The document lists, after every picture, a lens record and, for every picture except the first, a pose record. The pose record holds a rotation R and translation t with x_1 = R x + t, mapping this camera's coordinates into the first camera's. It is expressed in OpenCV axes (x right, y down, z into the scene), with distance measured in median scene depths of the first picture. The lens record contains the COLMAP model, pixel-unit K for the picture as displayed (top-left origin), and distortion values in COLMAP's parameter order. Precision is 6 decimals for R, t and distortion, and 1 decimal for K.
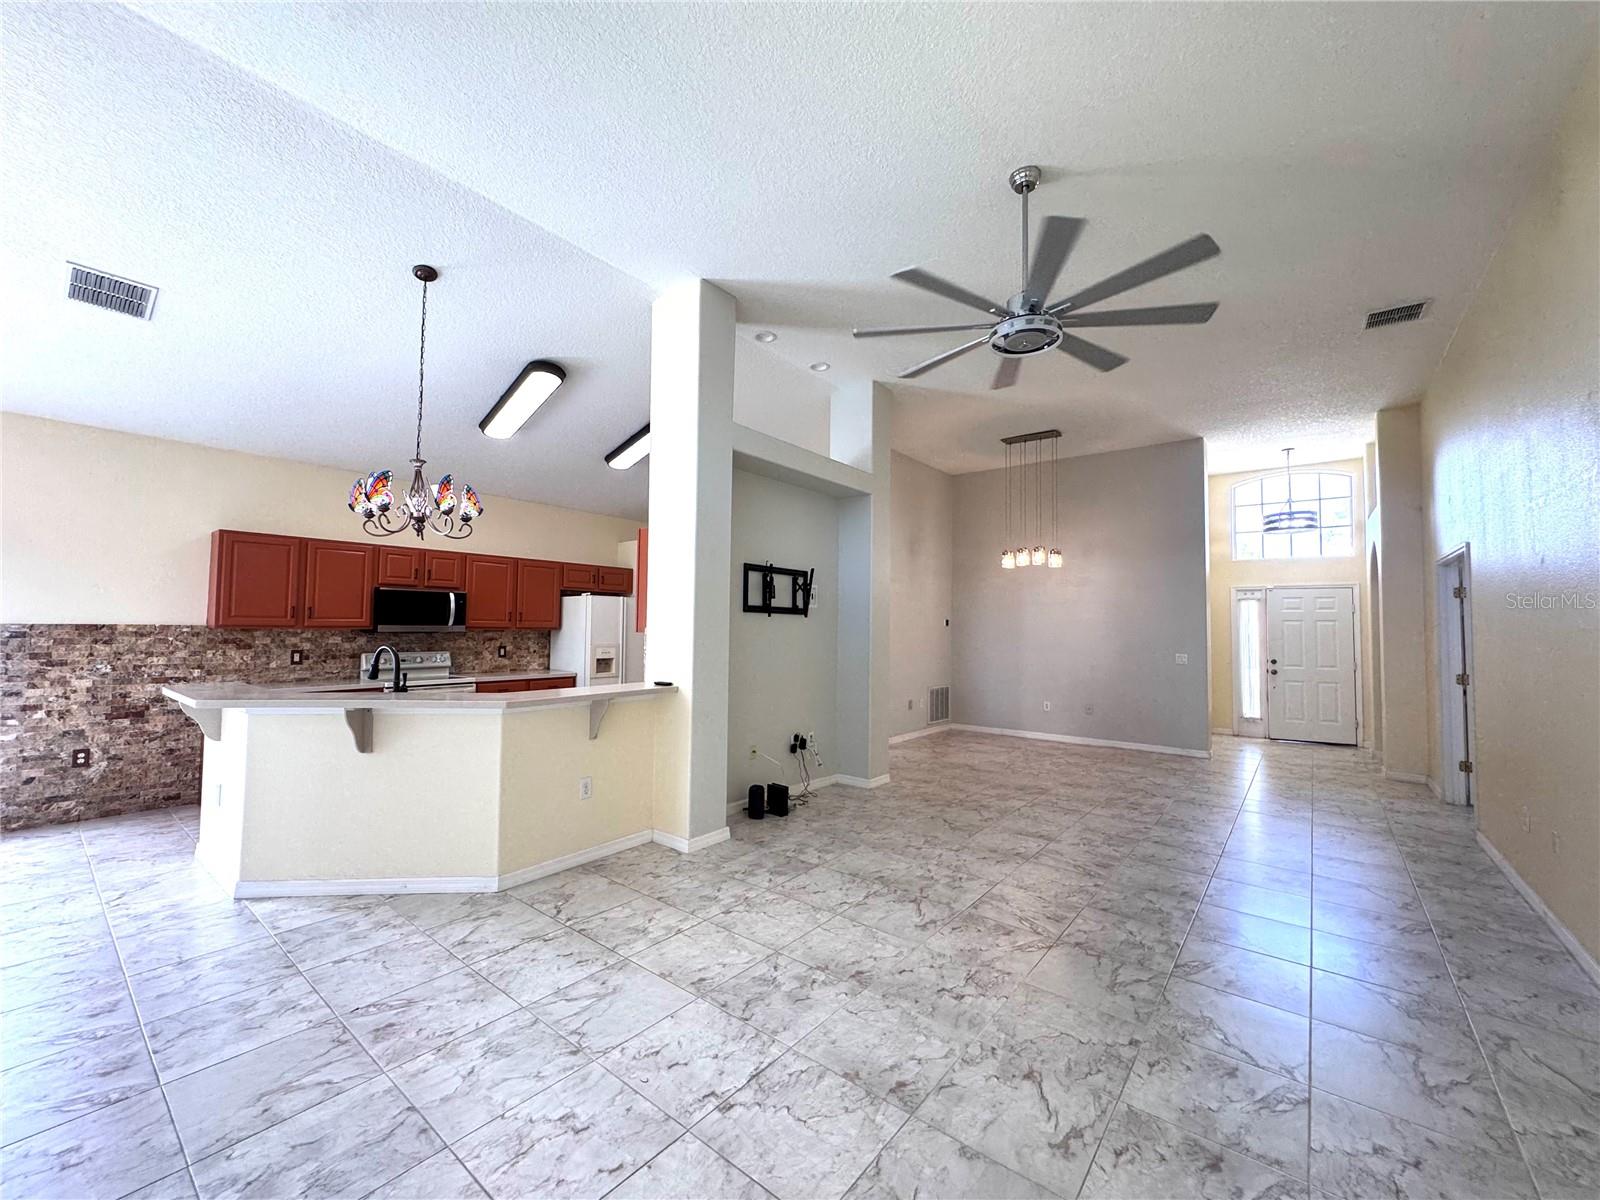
lens RADIAL K [[639.1, 0, 799.3], [0, 639.1, 599.5], [0, 0, 1]] dist [-0.004438, 0.000862]
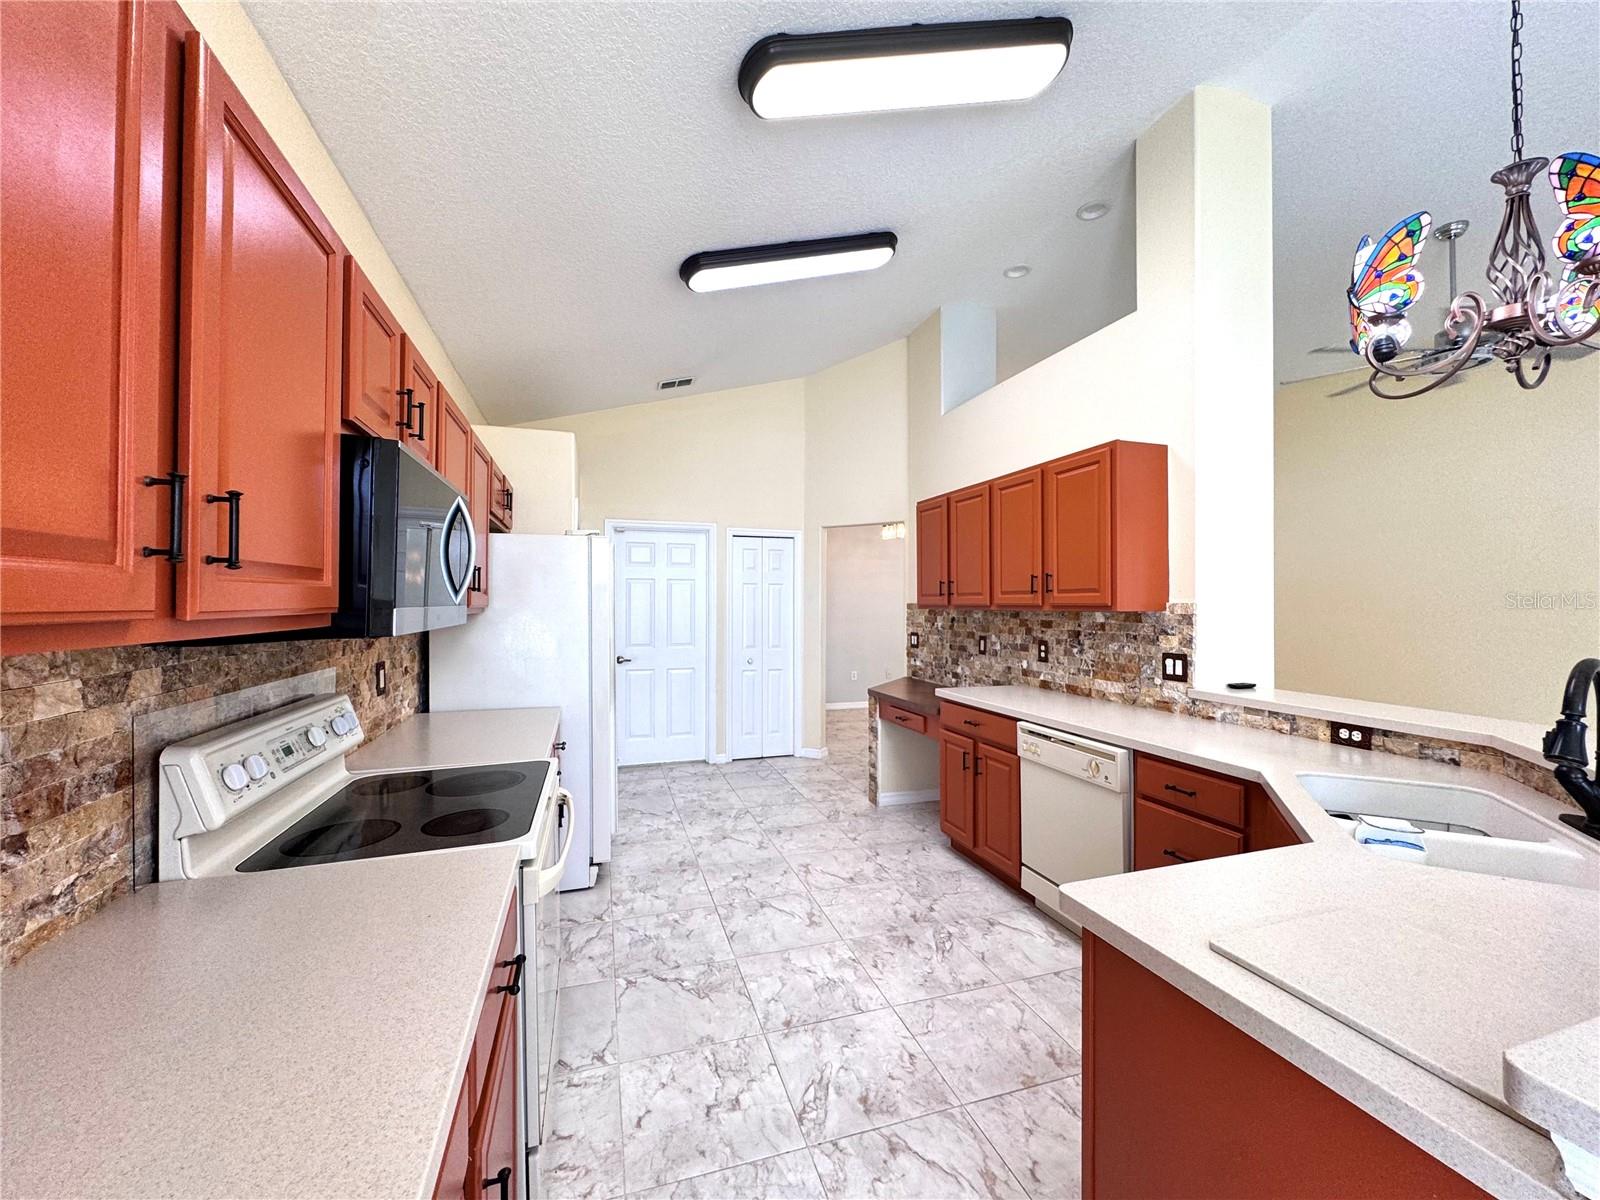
lens RADIAL K [[639.1, 0, 798.7], [0, 639.1, 599.0], [0, 0, 1]] dist [-0.004438, 0.000862]
pose [[0.555539, -0.003883, 0.831482, -0.903471], [-0.033721, 0.999061, 0.027195, 0.030771], [-0.830807, -0.043146, 0.554886, 0.889787]]
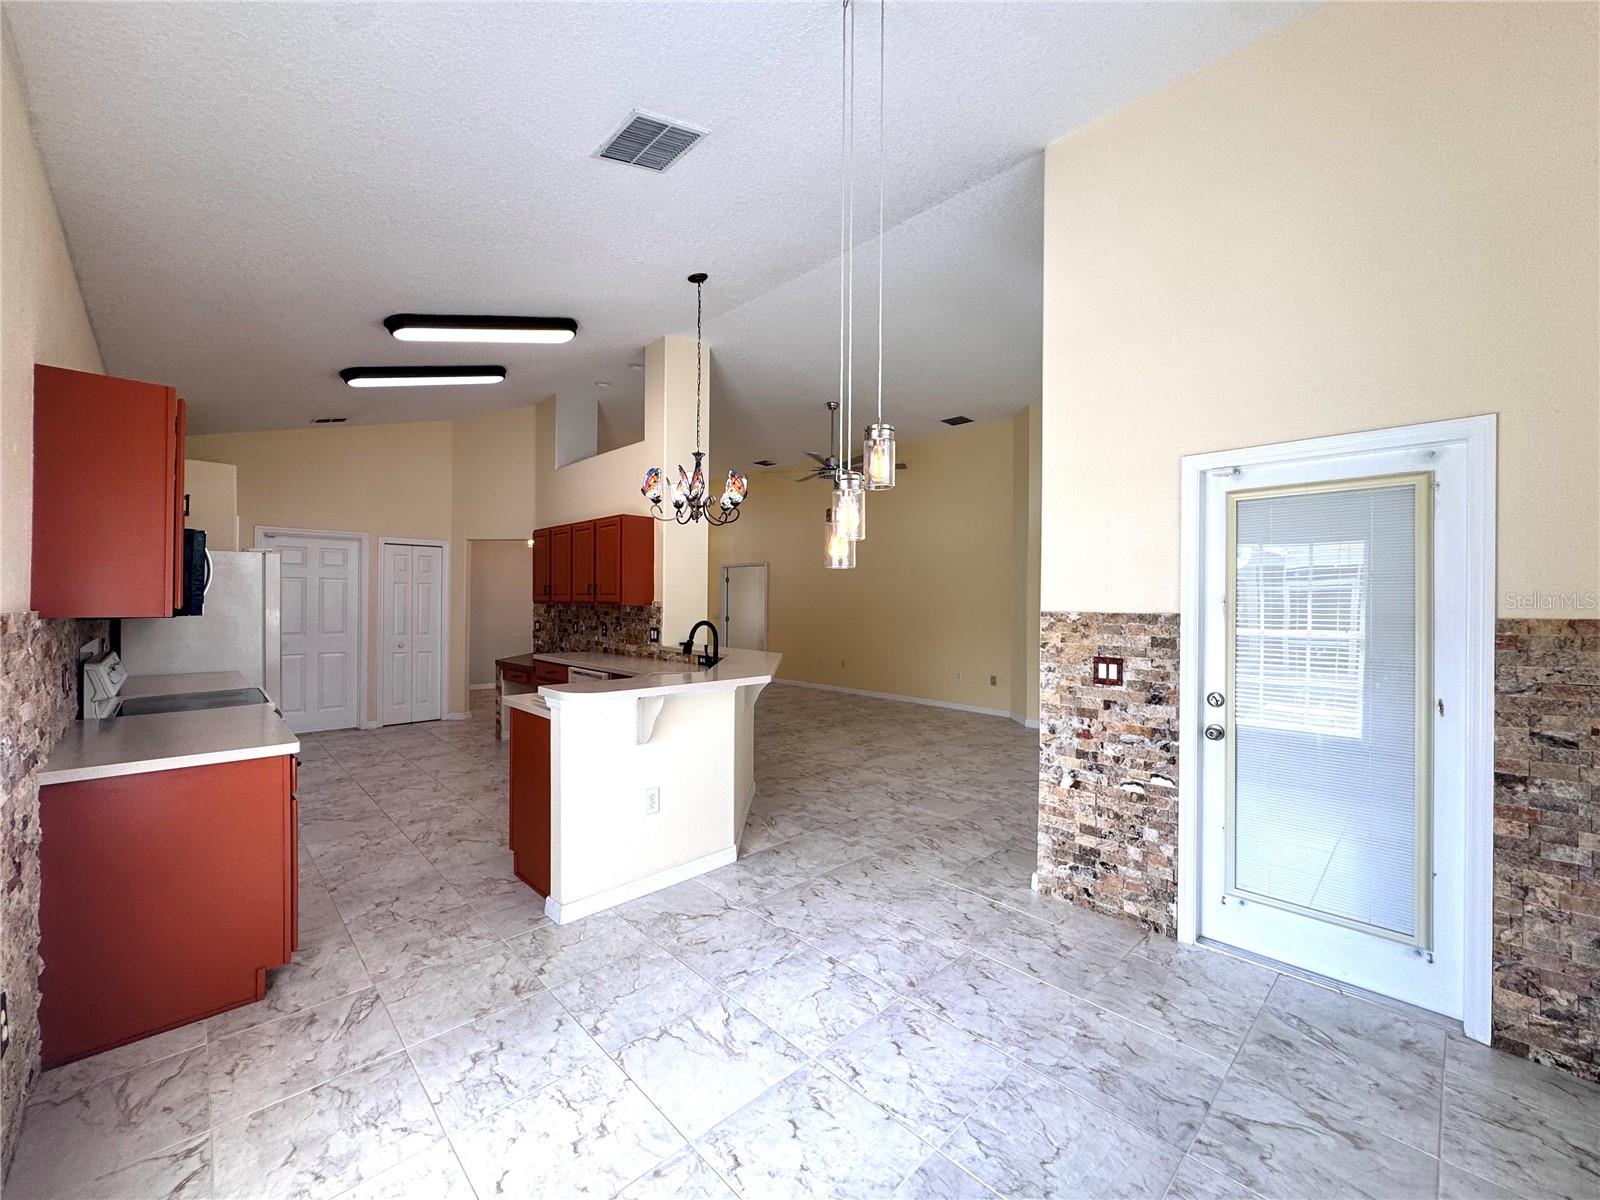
lens RADIAL K [[639.1, 0, 797.3], [0, 639.1, 598.2], [0, 0, 1]] dist [-0.004438, 0.000862]
pose [[0.124798, -0.006823, 0.992159, -1.314313], [-0.053250, 0.998489, 0.013564, 0.004346], [-0.990752, -0.054525, 0.124246, 0.533101]]
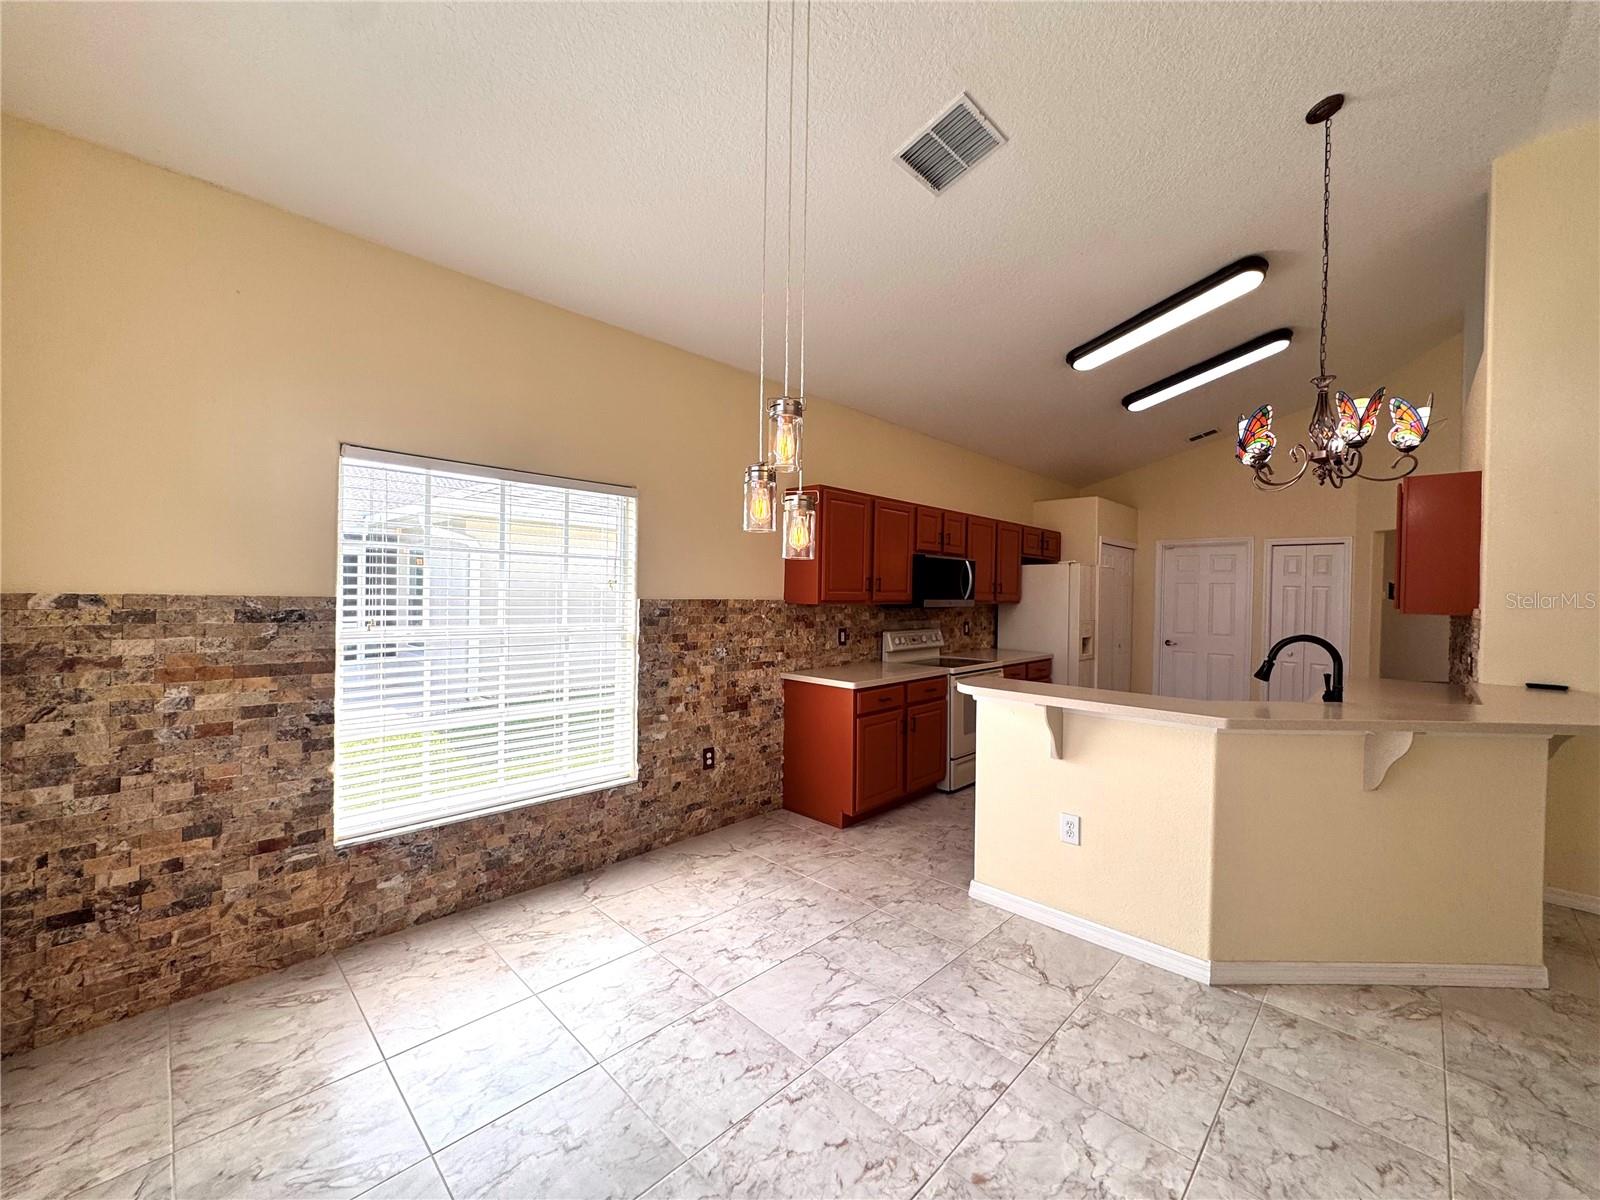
lens RADIAL K [[639.1, 0, 804.0], [0, 639.1, 597.4], [0, 0, 1]] dist [-0.004438, 0.000862]
pose [[0.995647, 0.007181, -0.092925, -0.870053], [-0.002335, 0.998637, 0.052151, -0.007325], [0.093173, -0.051707, 0.994306, 0.171213]]
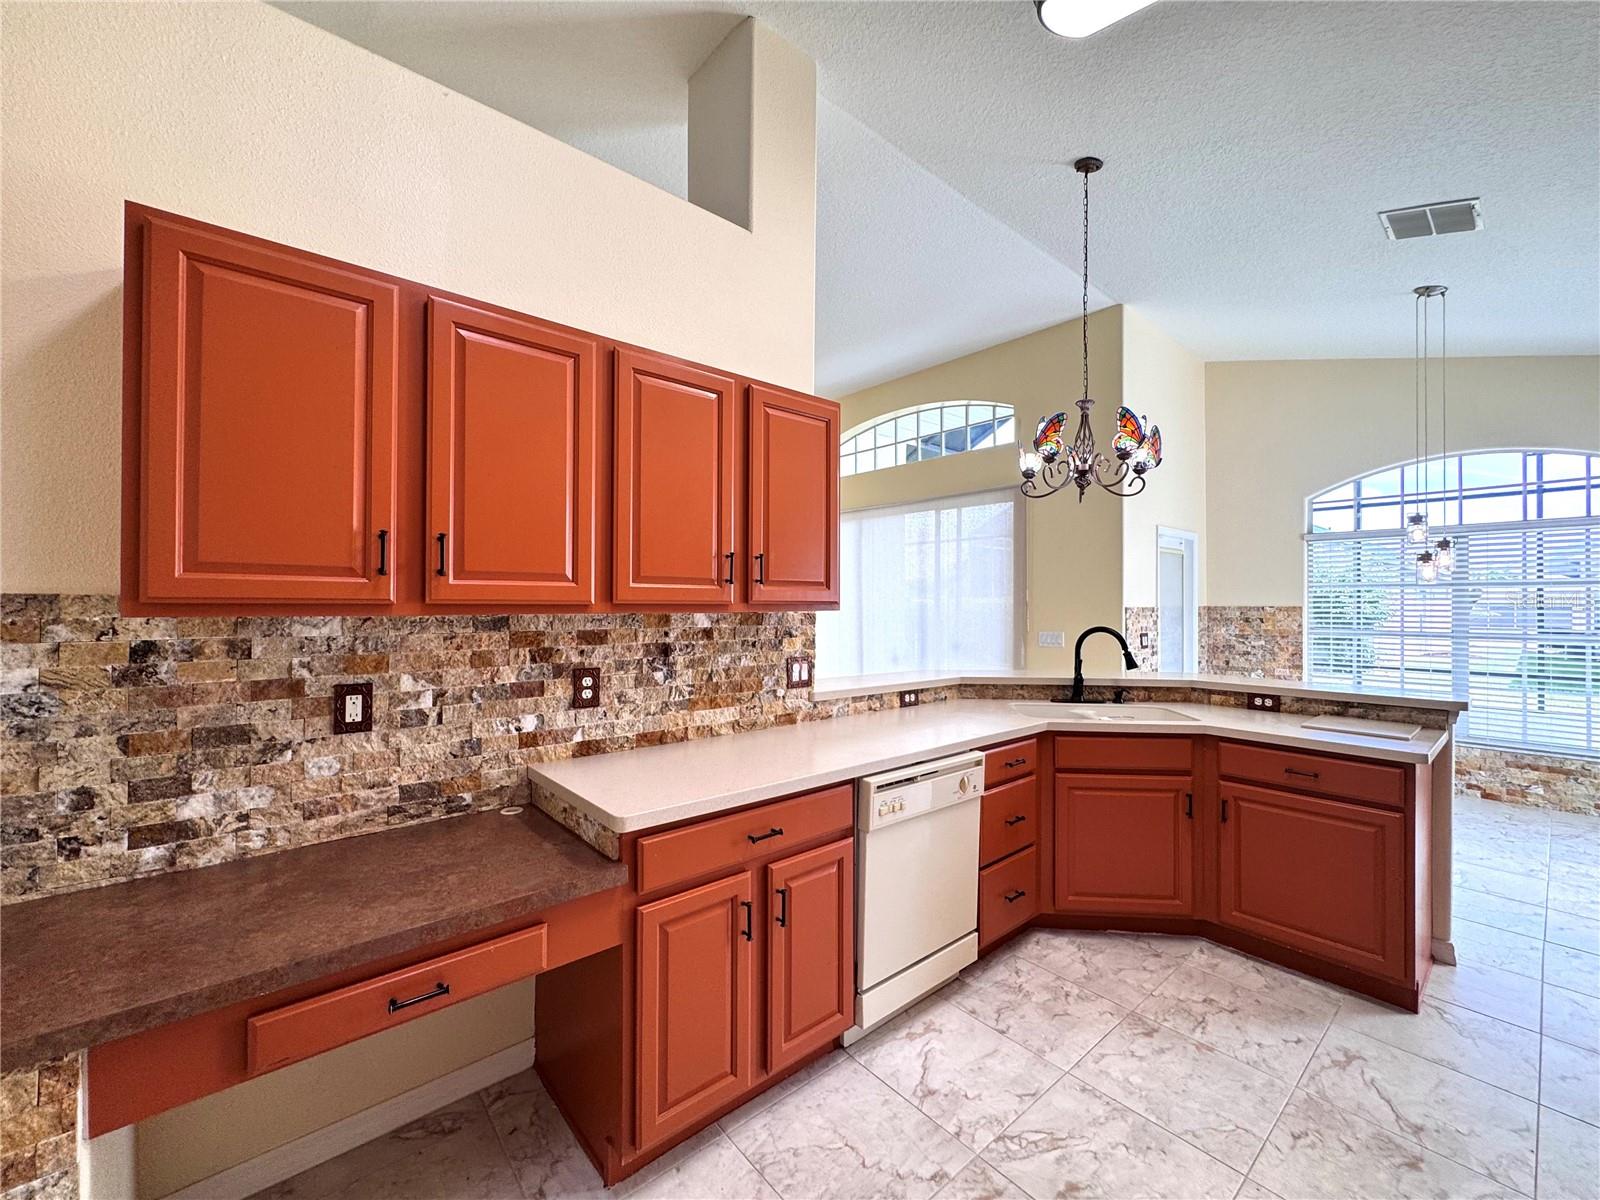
lens RADIAL K [[639.1, 0, 801.5], [0, 639.1, 599.3], [0, 0, 1]] dist [-0.004438, 0.000862]
pose [[-0.981396, -0.015339, 0.191382, -0.313177], [-0.025260, 0.998454, -0.049508, 0.064328], [-0.190326, -0.053421, -0.980266, 1.458974]]
